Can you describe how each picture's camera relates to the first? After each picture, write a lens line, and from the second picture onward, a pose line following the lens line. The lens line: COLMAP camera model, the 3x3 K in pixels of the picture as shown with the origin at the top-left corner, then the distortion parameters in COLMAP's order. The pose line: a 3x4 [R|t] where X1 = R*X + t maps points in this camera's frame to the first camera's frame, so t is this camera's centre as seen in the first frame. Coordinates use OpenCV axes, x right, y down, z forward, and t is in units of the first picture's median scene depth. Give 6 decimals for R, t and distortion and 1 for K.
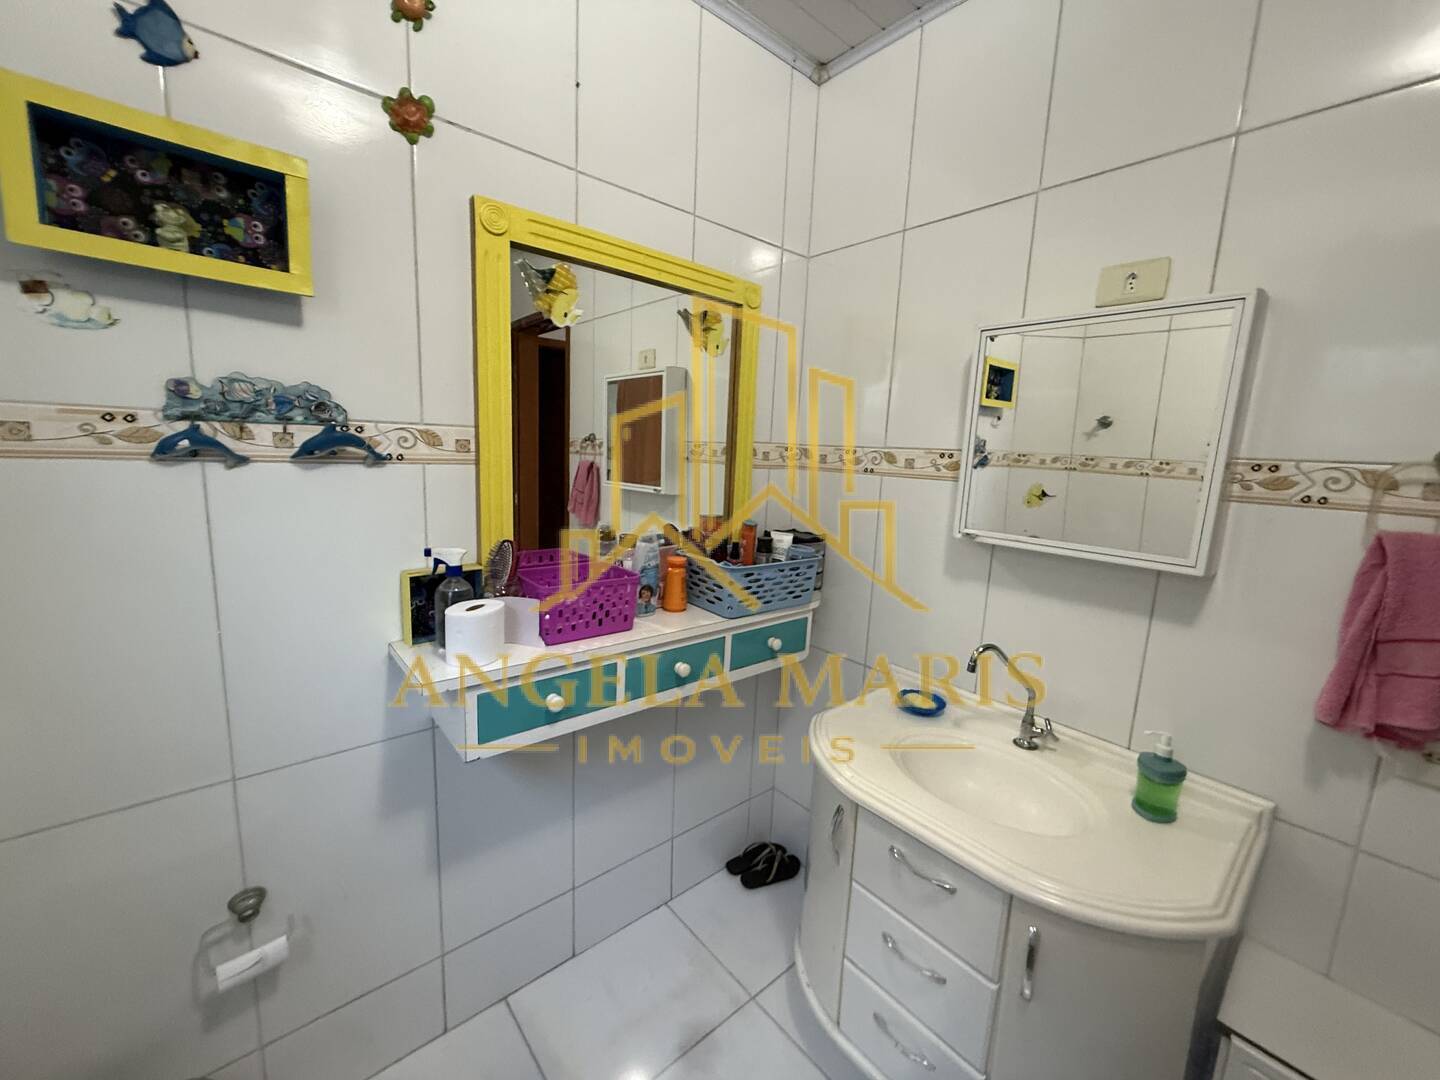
lens RADIAL K [[571.8, 0, 720.6], [0, 571.8, 542.2], [0, 0, 1]] dist [-0.002314, 0.000674]
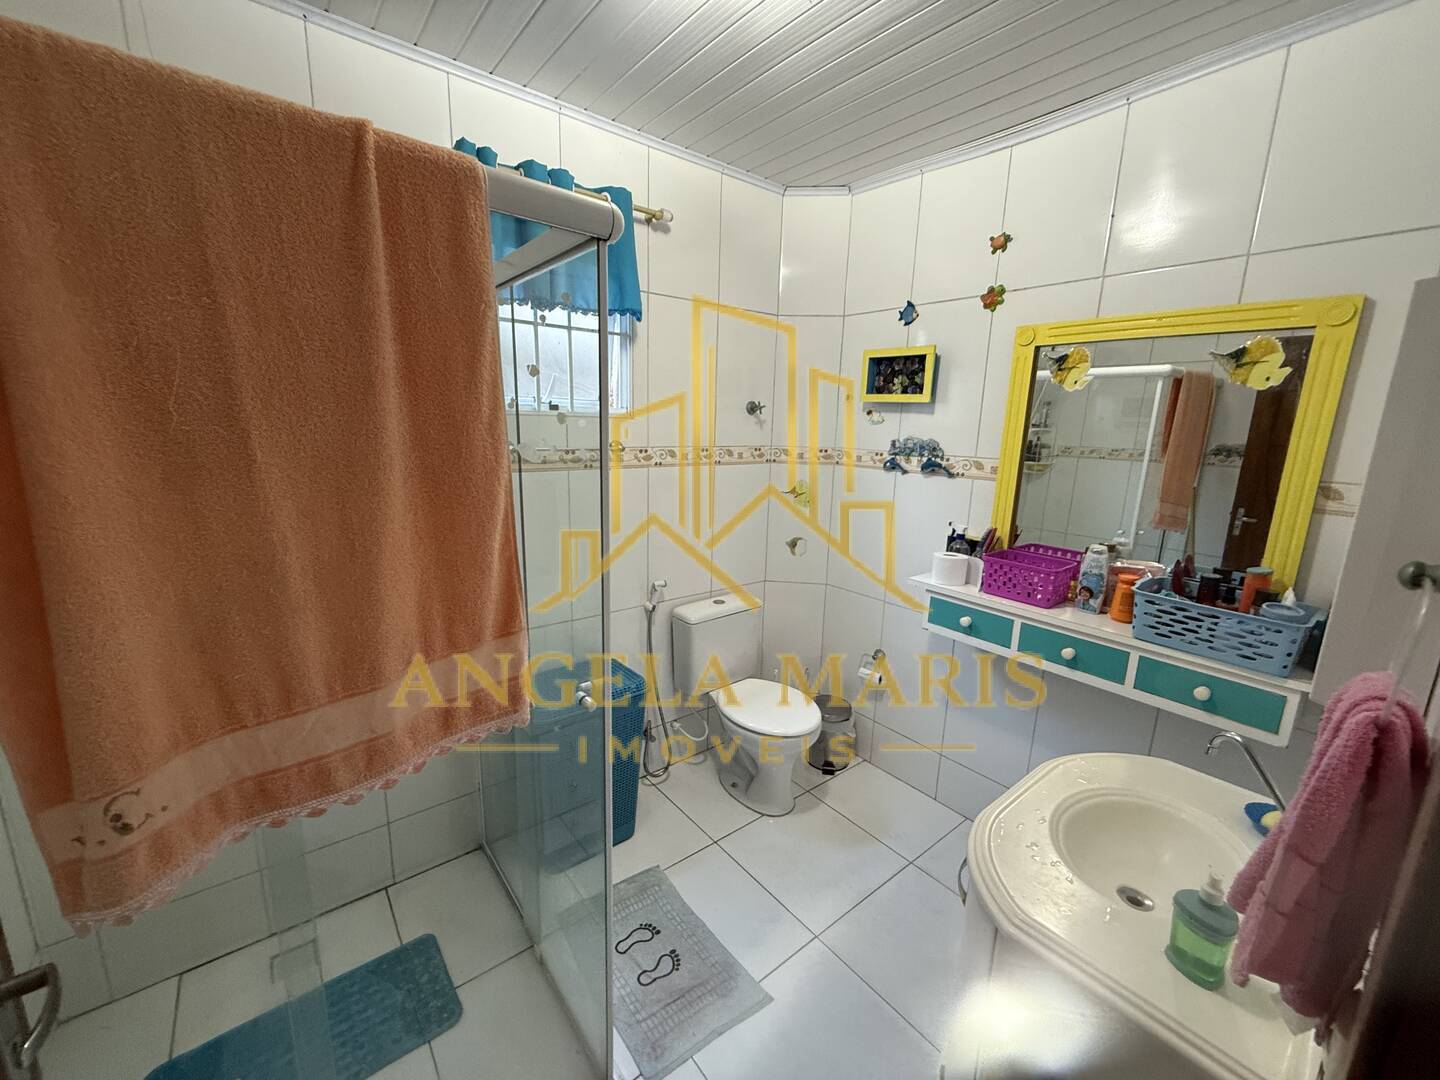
lens RADIAL K [[571.8, 0, 718.9], [0, 571.8, 537.0], [0, 0, 1]] dist [-0.002314, 0.000674]
pose [[-0.028271, 0.163782, -0.986091, 1.568844], [-0.185861, 0.968422, 0.166176, -0.126168], [0.982169, 0.187974, 0.003062, 0.255517]]
